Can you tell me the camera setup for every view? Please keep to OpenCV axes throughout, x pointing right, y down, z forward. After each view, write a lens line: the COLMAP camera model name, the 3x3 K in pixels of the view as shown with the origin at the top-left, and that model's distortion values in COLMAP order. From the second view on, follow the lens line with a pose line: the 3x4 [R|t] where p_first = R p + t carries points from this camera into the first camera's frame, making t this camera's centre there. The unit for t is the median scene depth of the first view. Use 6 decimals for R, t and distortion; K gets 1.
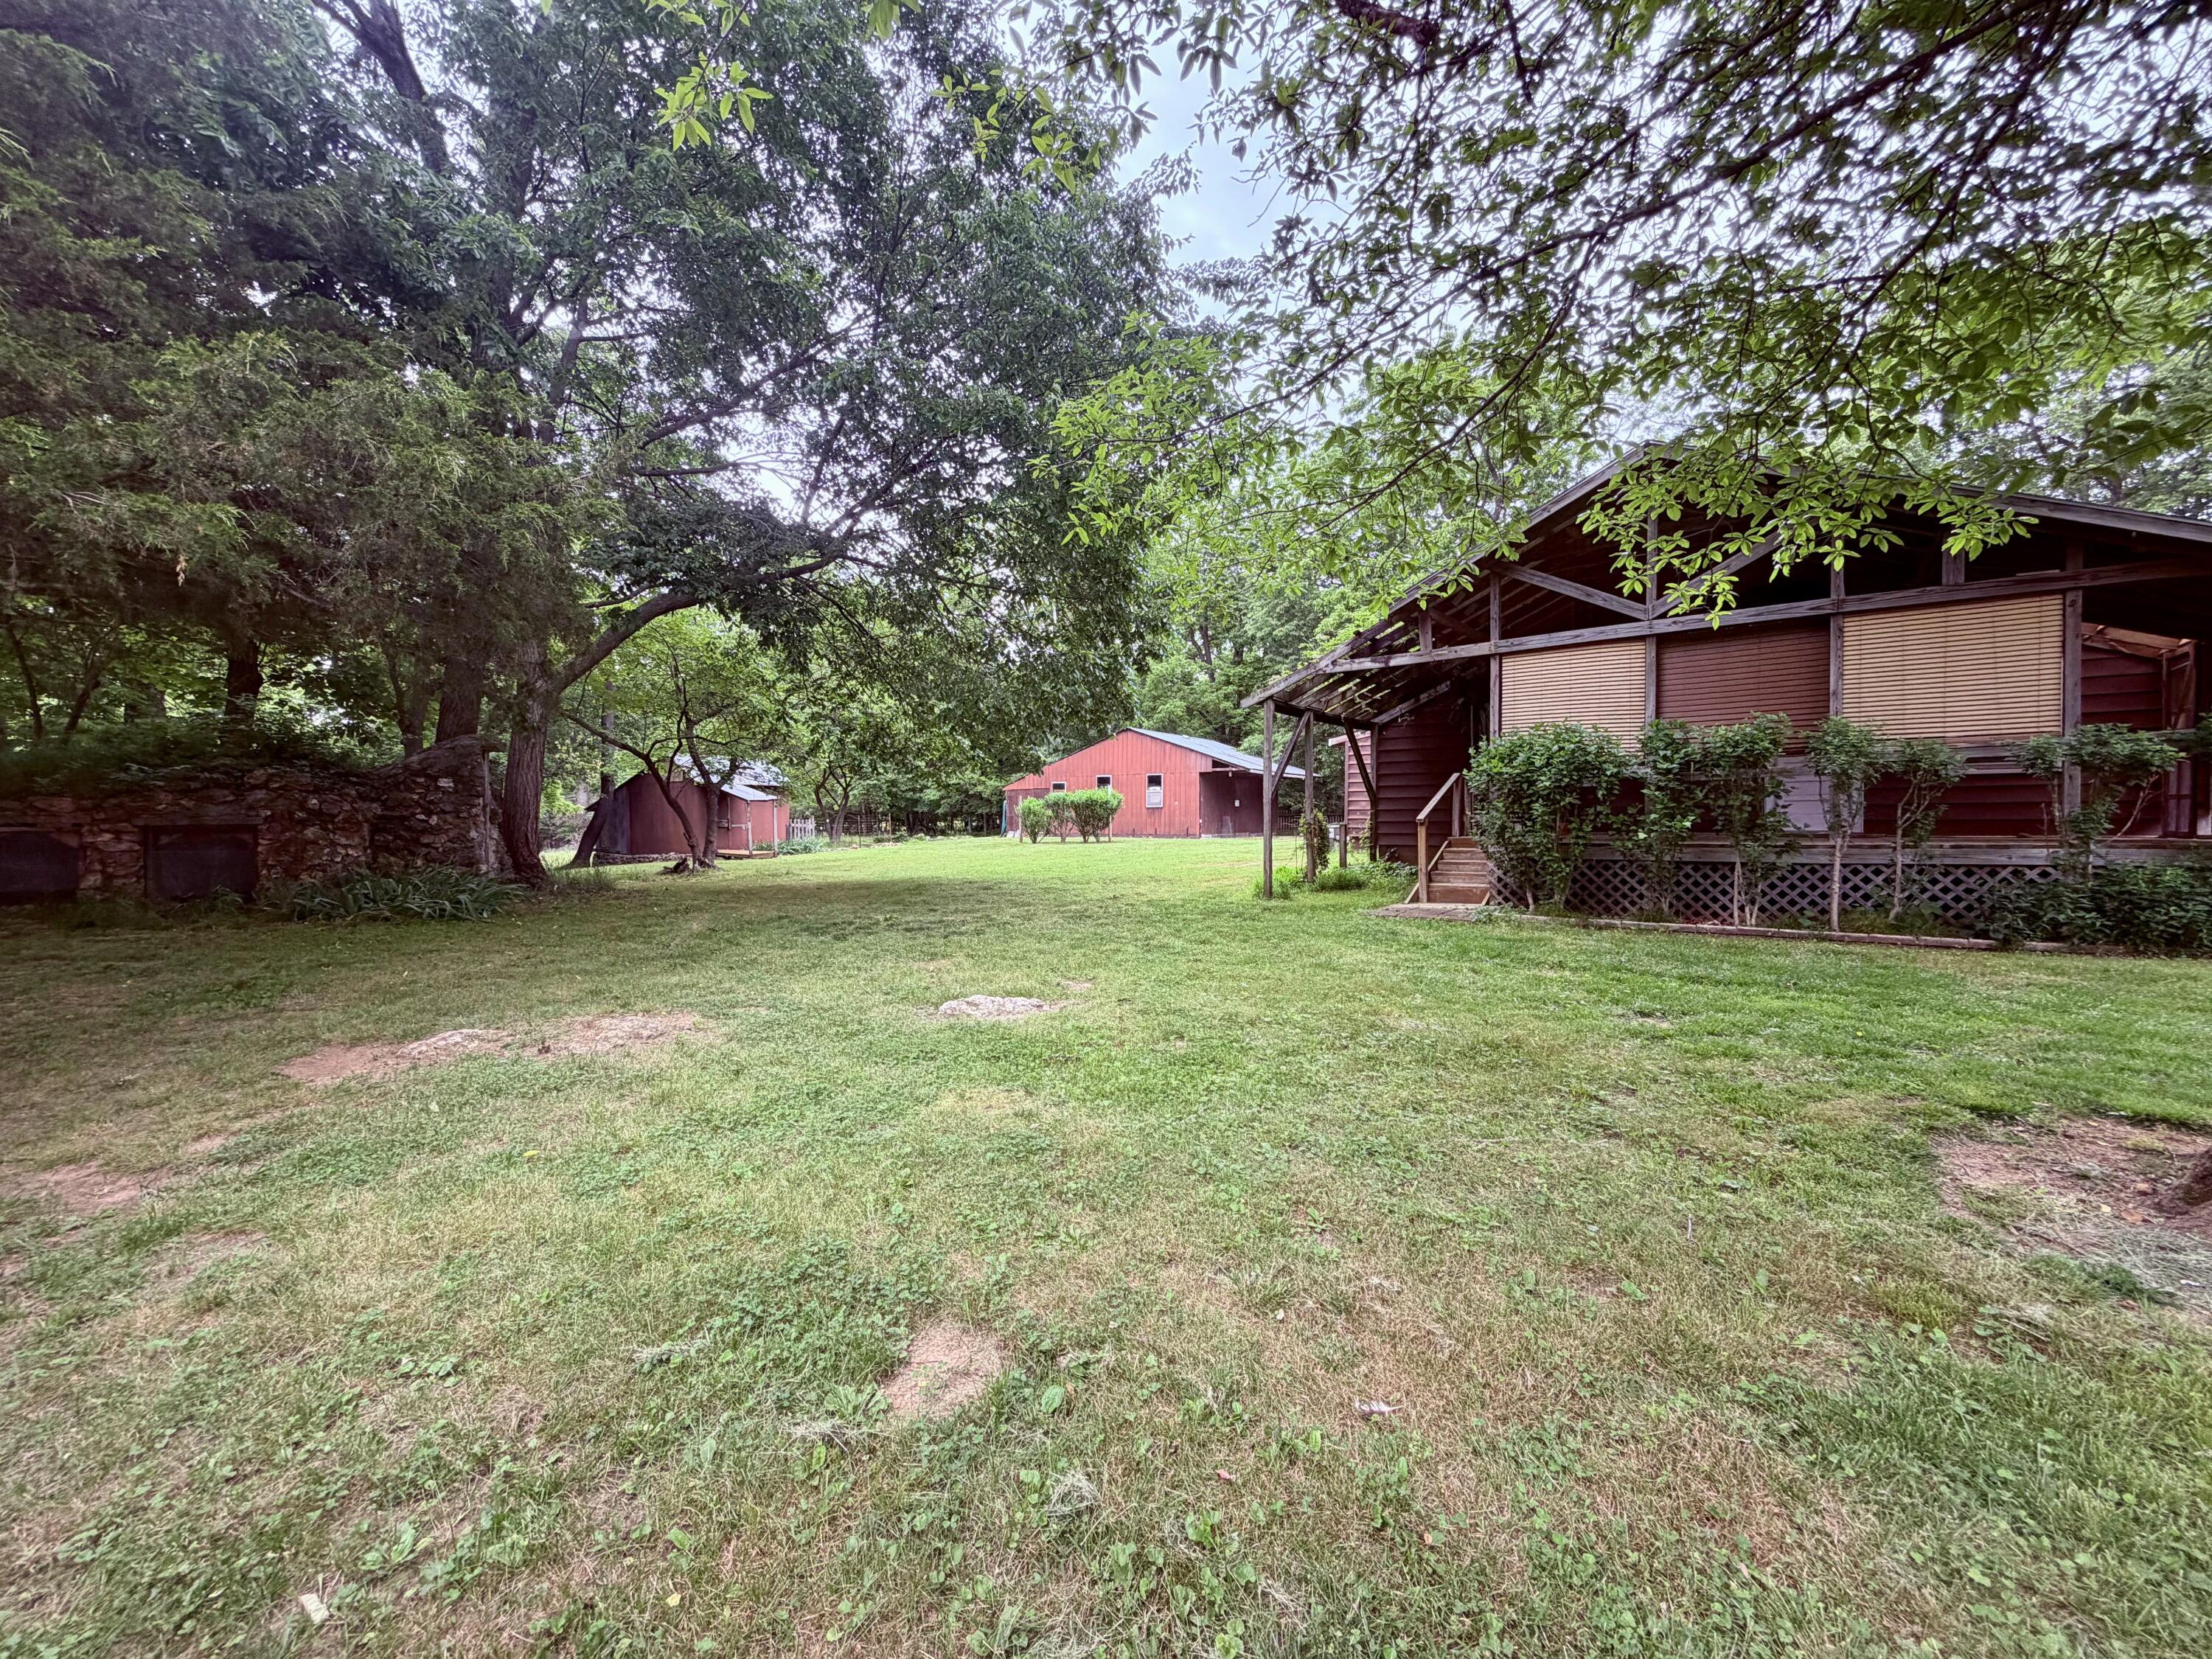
lens RADIAL K [[893.3, 0, 1102.8], [0, 893.3, 829.9], [0, 0, 1]] dist [0.002944, -0.000413]
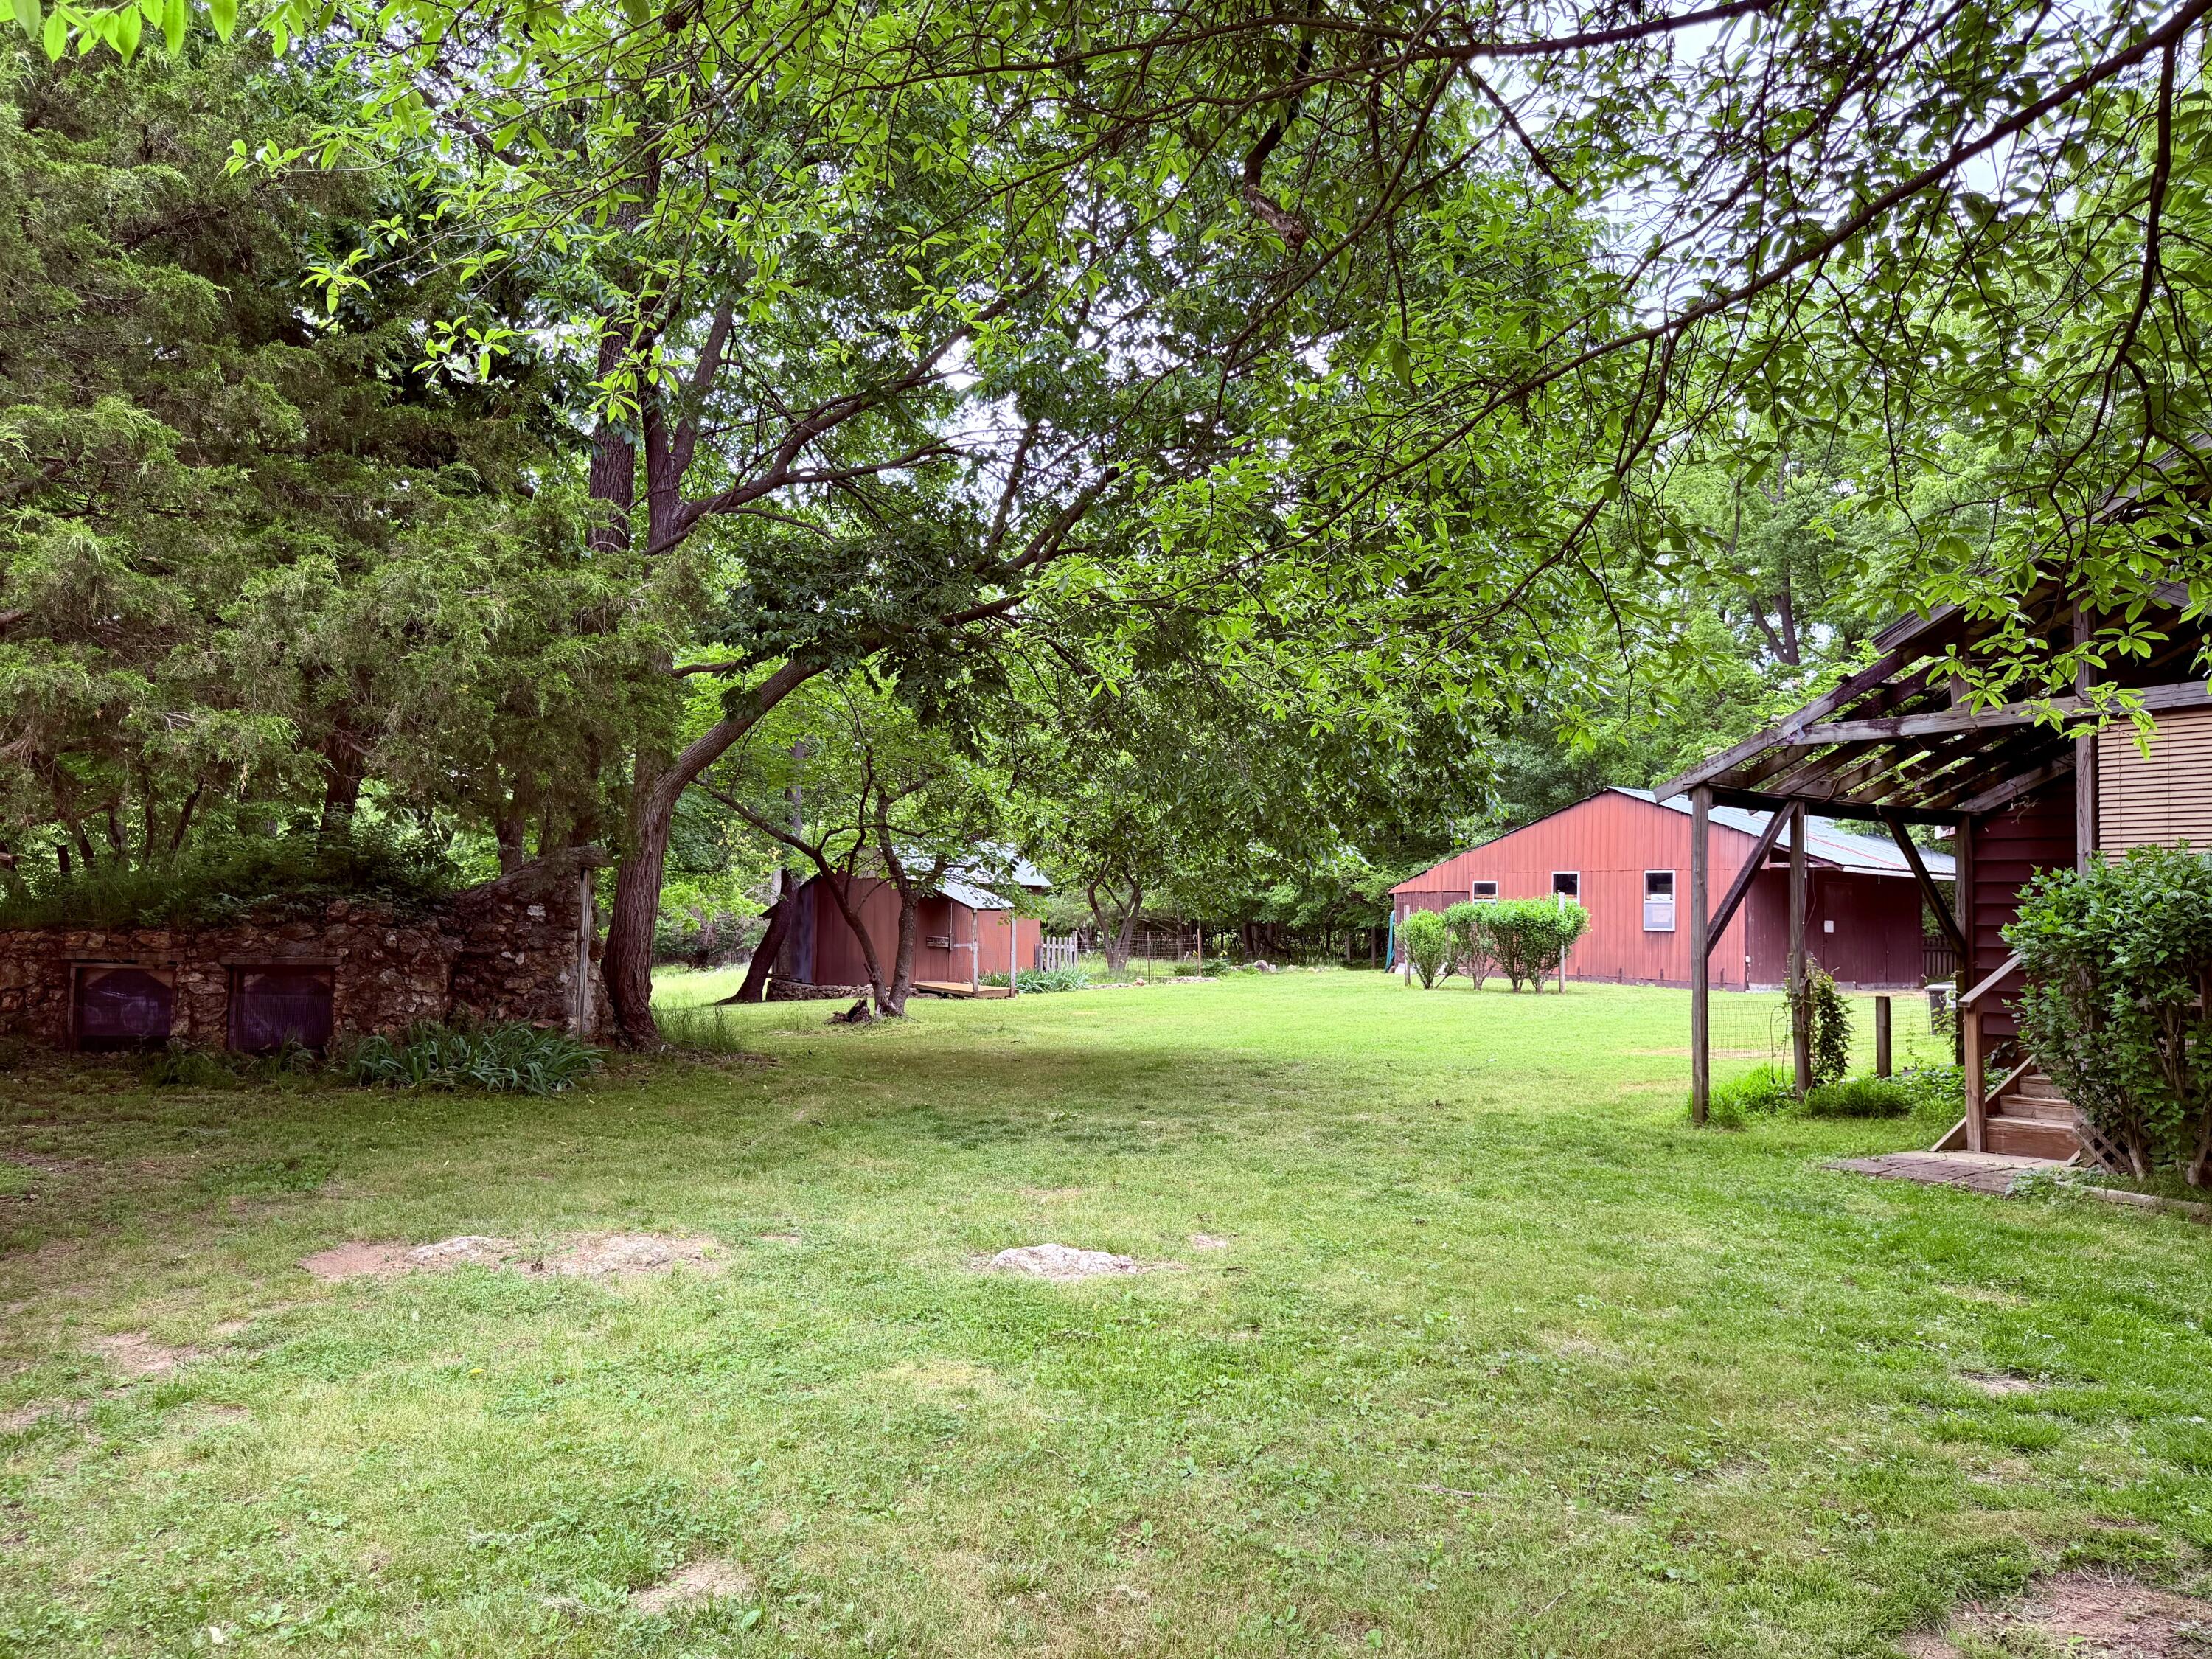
lens RADIAL K [[1565.6, 0, 1102.1], [0, 1565.6, 843.1], [0, 0, 1]] dist [0.043353, -0.044585]
pose [[0.945763, 0.005998, -0.324803, 0.328991], [-0.026996, 0.997822, -0.060180, -0.076420], [0.323734, 0.065684, 0.943865, -0.263060]]
